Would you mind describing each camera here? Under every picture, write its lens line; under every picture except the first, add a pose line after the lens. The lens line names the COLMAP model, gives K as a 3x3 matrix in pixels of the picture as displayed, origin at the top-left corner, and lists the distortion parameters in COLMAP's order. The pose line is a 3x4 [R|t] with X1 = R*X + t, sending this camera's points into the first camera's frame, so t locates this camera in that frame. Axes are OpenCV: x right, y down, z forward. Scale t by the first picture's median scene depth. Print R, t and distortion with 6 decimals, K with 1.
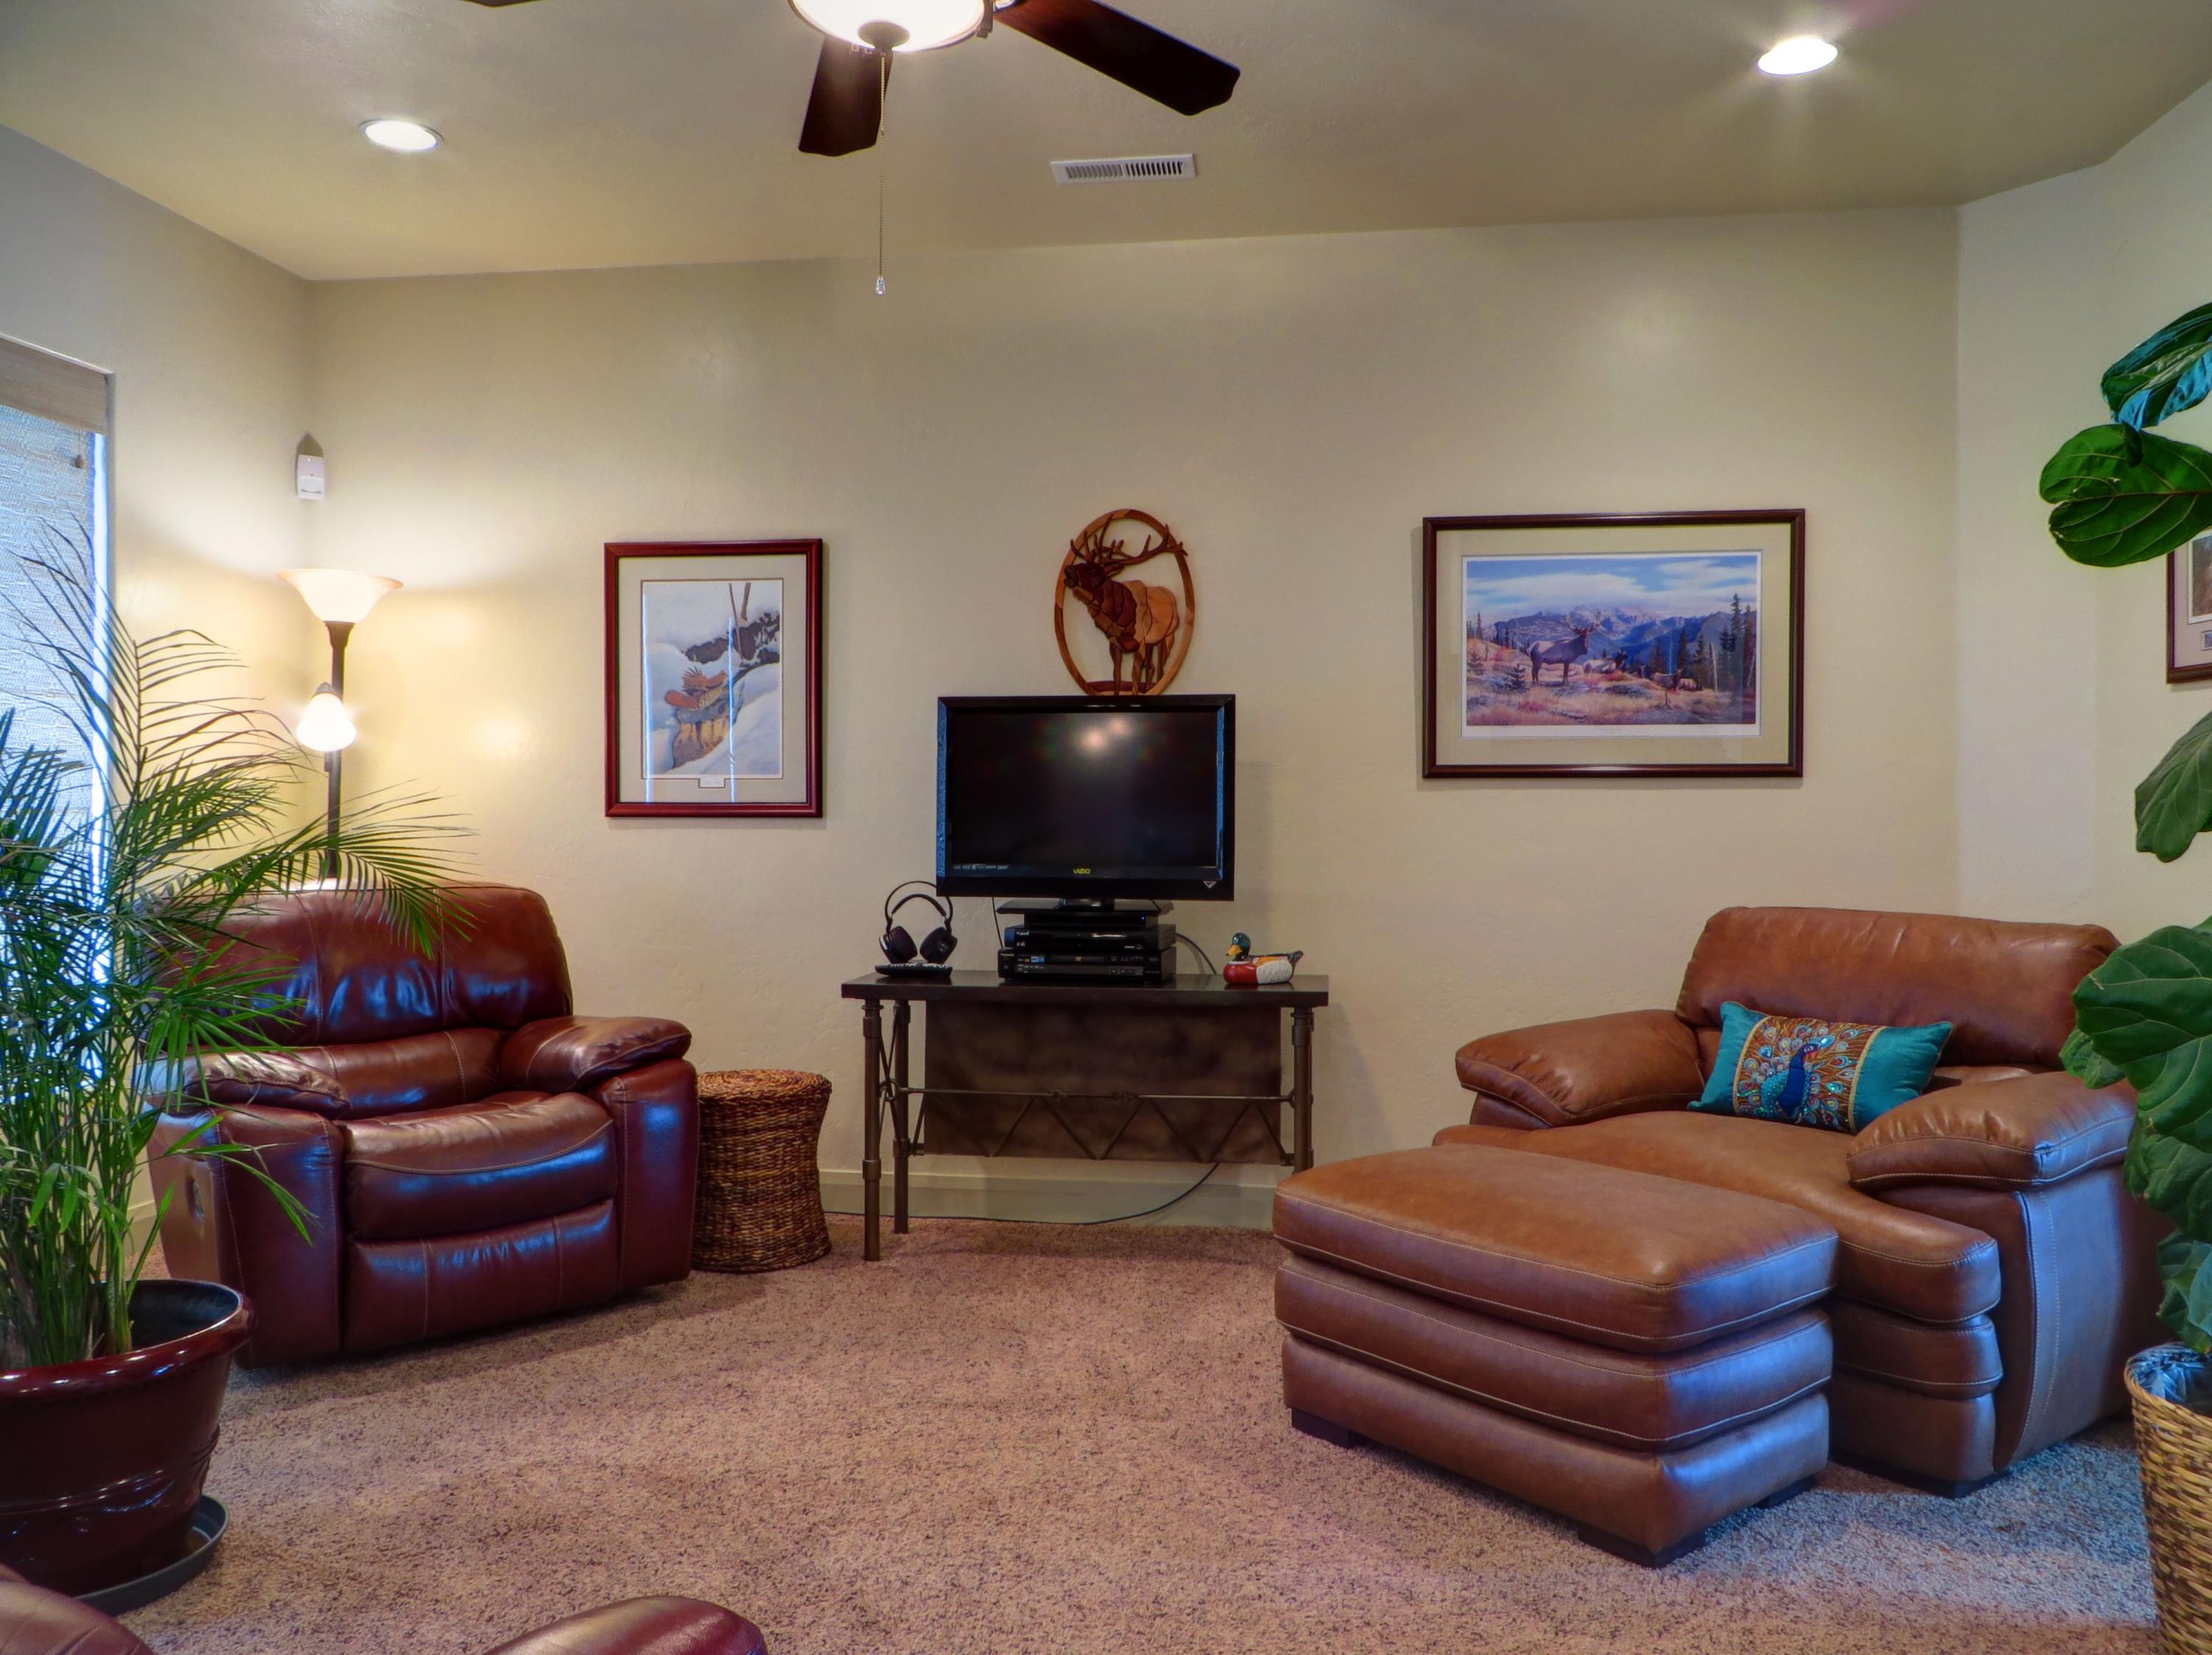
lens RADIAL K [[1633.6, 0, 1125.7], [0, 1633.6, 819.9], [0, 0, 1]] dist [-0.013355, -0.003190]
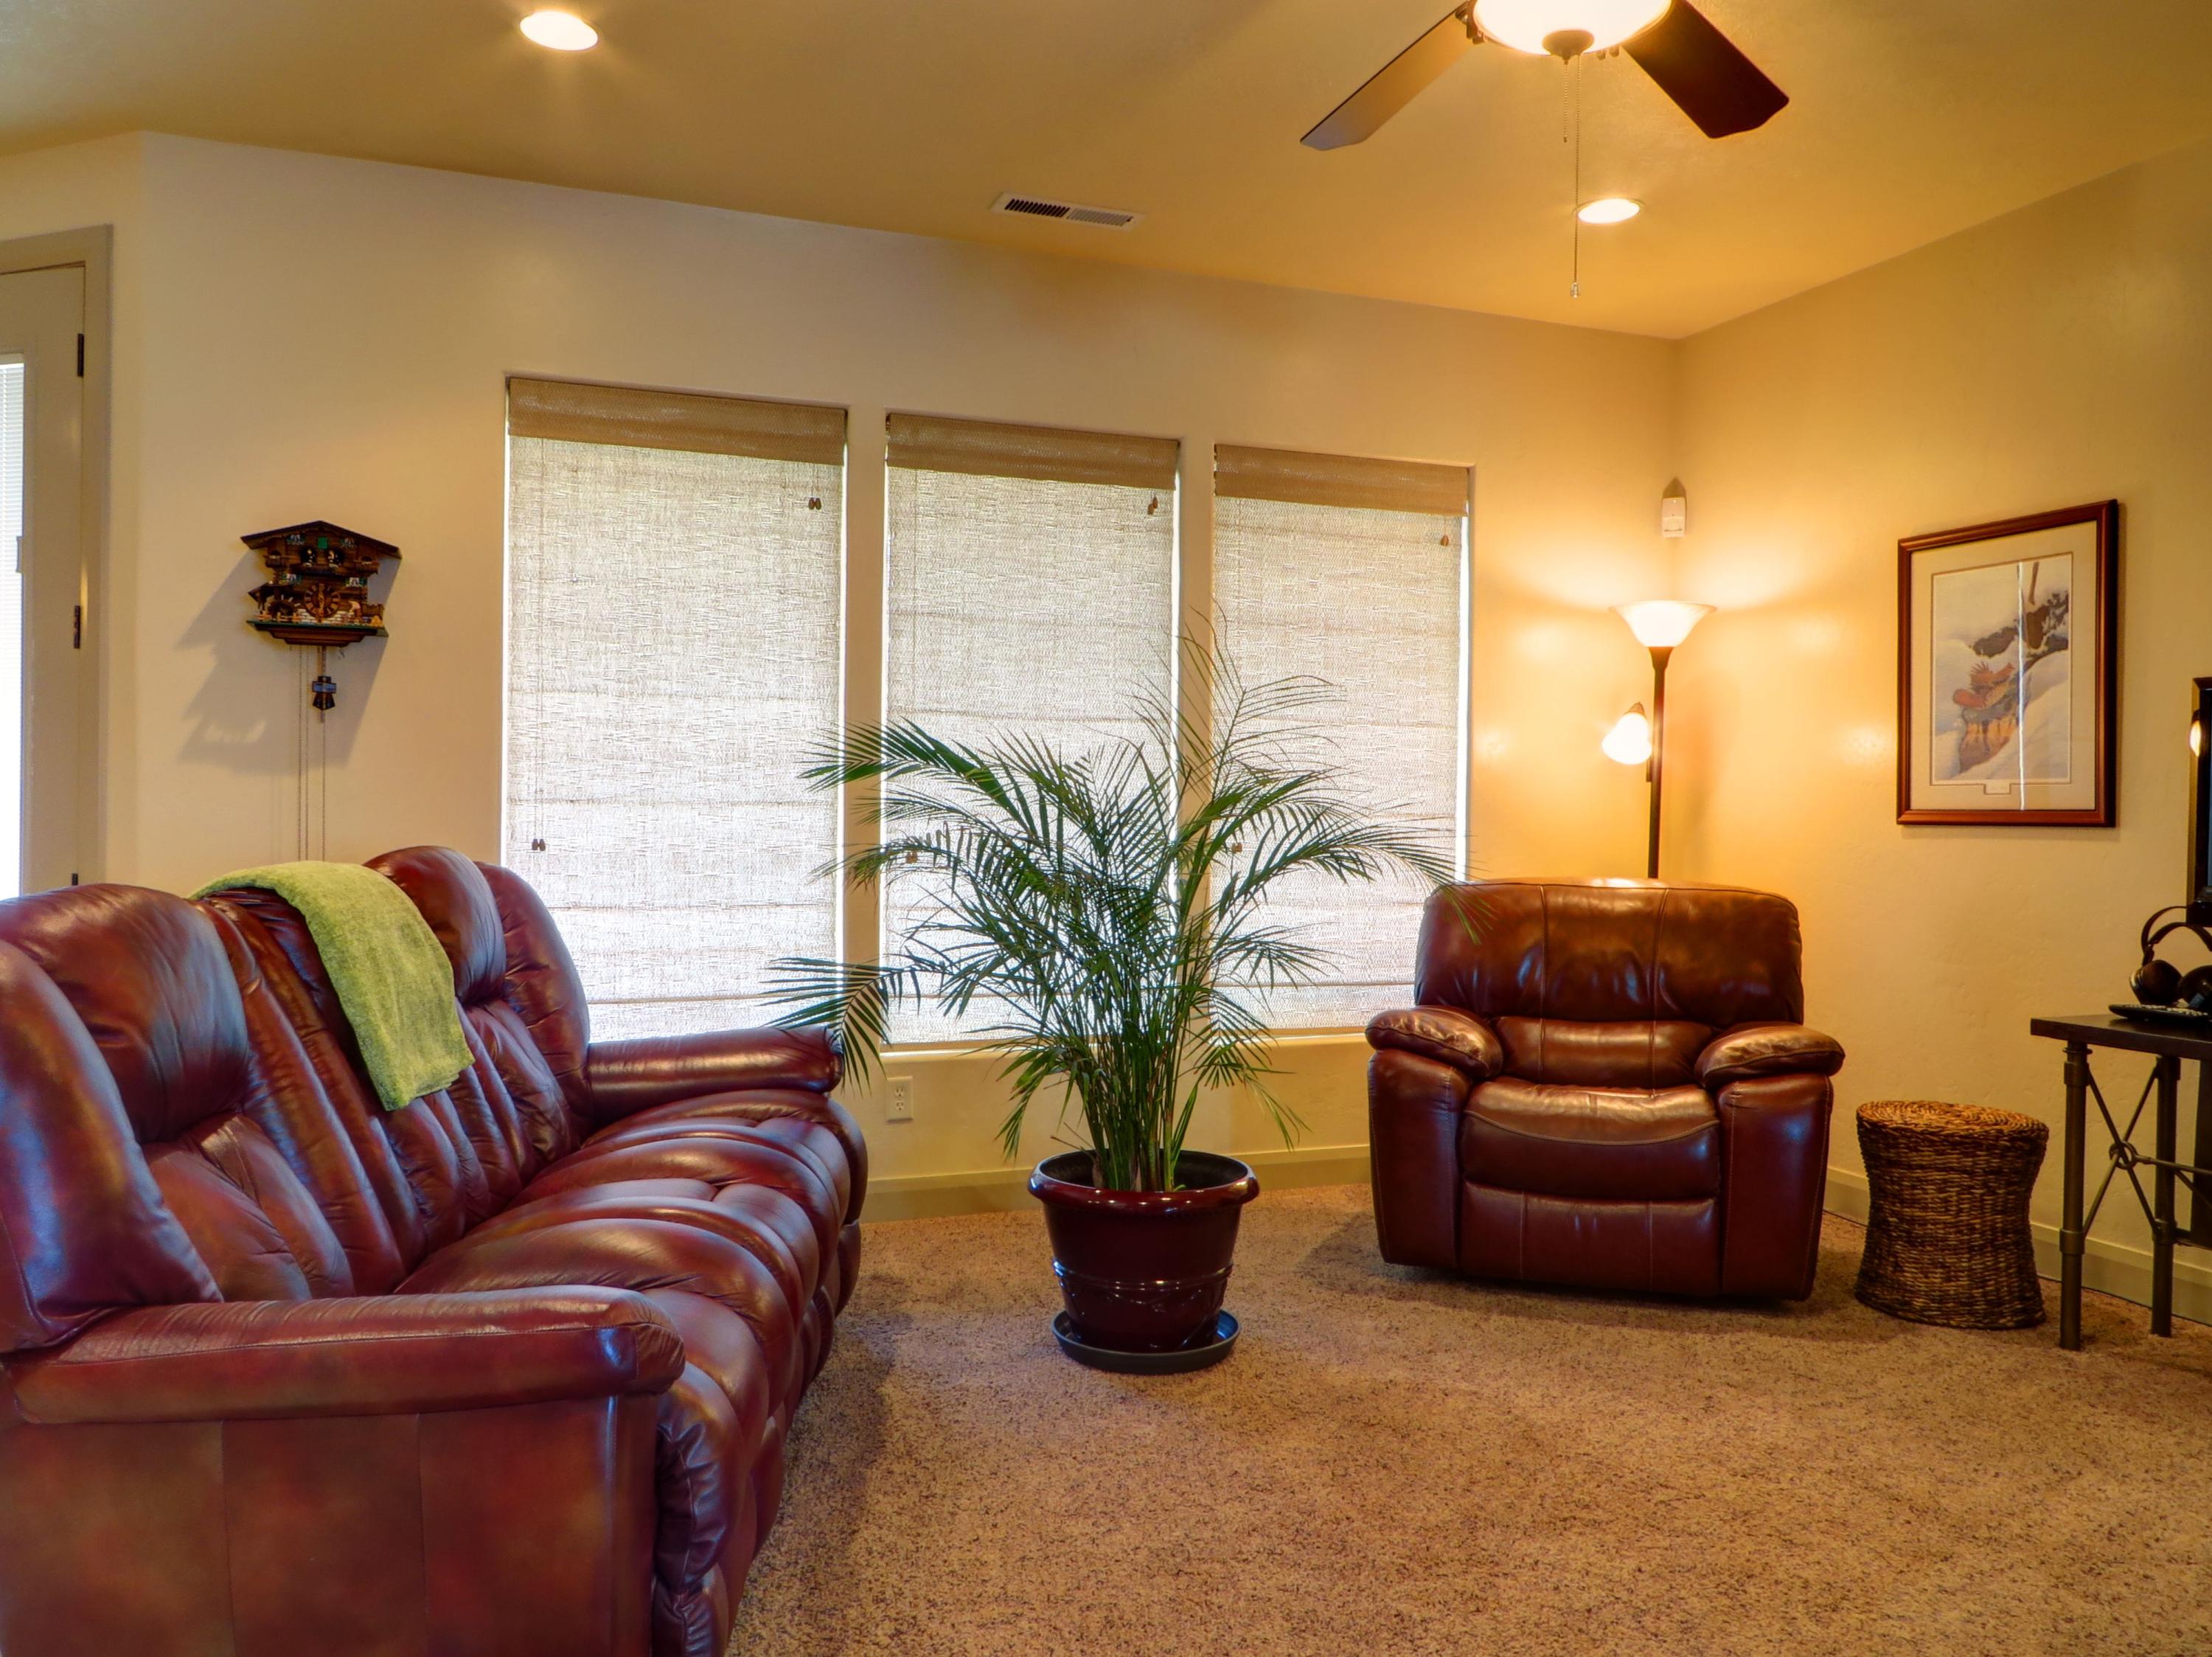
lens RADIAL K [[1633.5, 0, 1125.7], [0, 1633.5, 820.9], [0, 0, 1]] dist [-0.013355, -0.003190]
pose [[0.484799, 0.005541, -0.874608, 0.351757], [-0.010864, 0.999941, 0.000313, 0.000498], [0.874558, 0.009350, 0.484831, 0.163560]]
